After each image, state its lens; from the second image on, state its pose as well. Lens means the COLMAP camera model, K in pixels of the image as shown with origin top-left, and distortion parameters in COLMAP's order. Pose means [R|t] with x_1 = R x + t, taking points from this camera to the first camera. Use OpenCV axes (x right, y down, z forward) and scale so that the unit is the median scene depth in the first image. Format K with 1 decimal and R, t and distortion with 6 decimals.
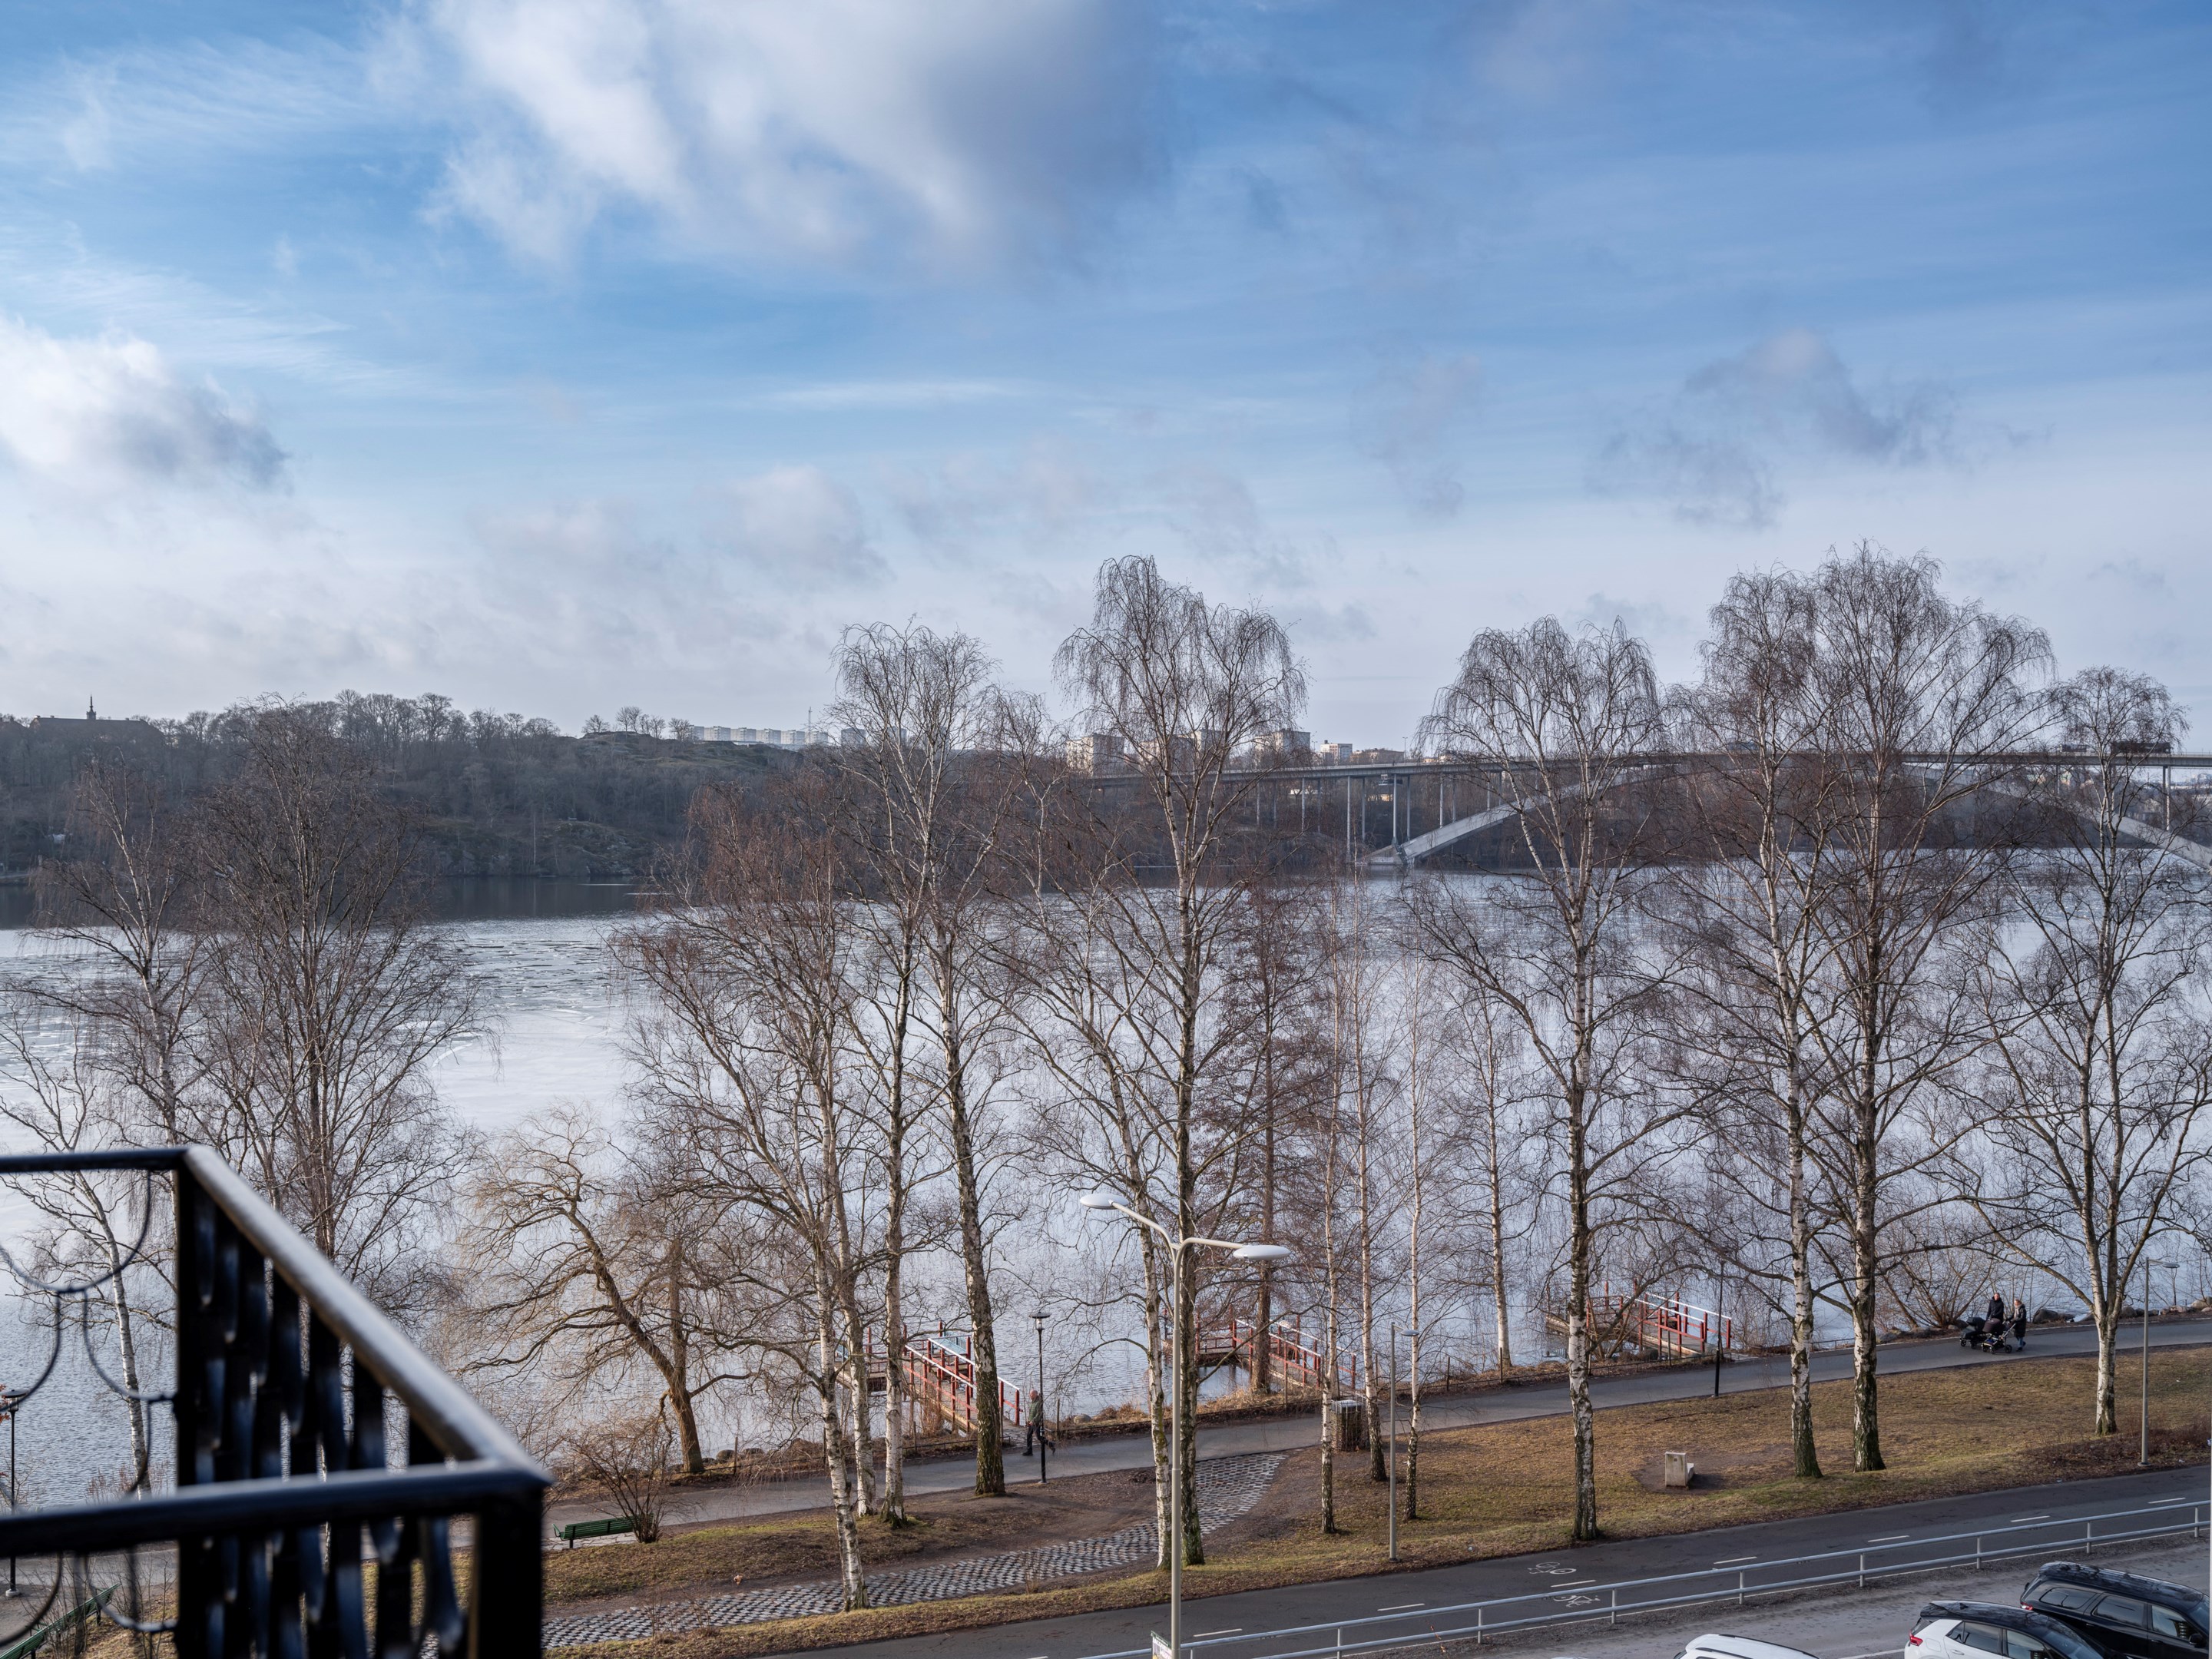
lens RADIAL K [[3126.6, 0, 1106.5], [0, 3126.6, 908.3], [0, 0, 1]] dist [-0.015603, -0.069385]
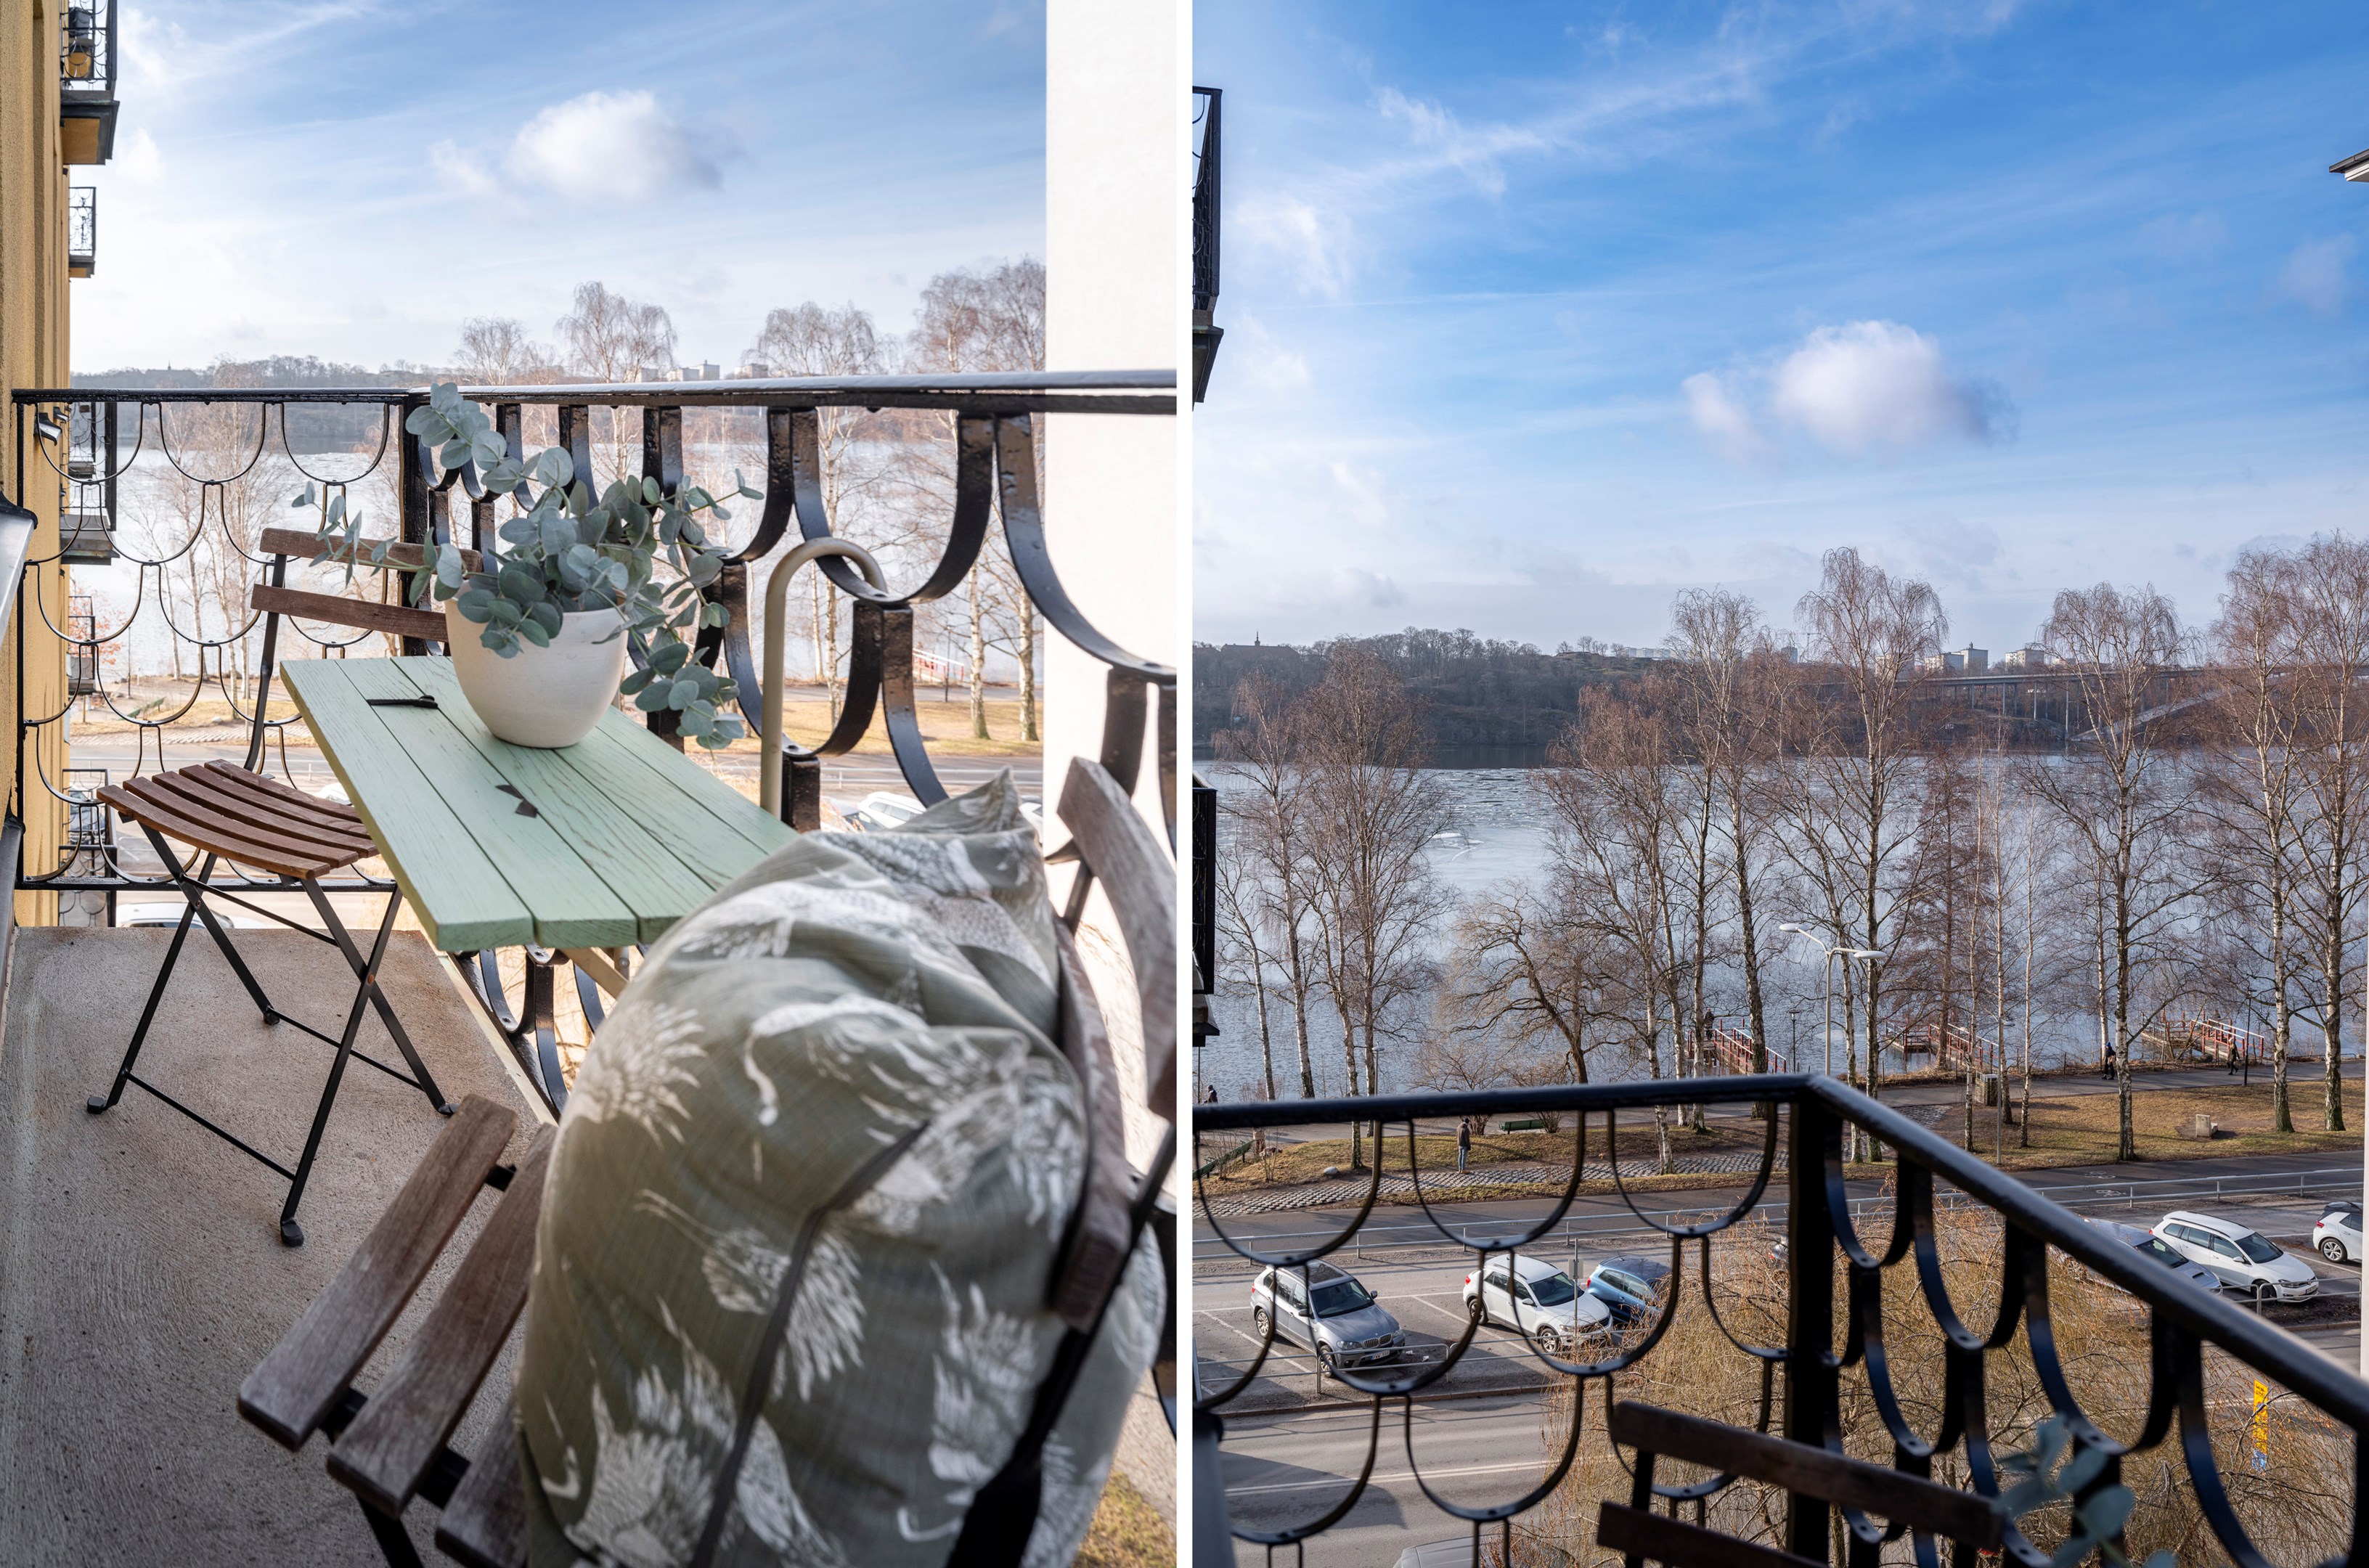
lens RADIAL K [[2434.8, 0, 1184.5], [0, 2434.8, 784.0], [0, 0, 1]] dist [-0.103334, -0.002455]
pose [[0.937490, 0.011928, -0.347807, 0.121568], [-0.011582, 0.999928, 0.003074, 0.011686], [0.347819, 0.001146, 0.937561, -0.302314]]
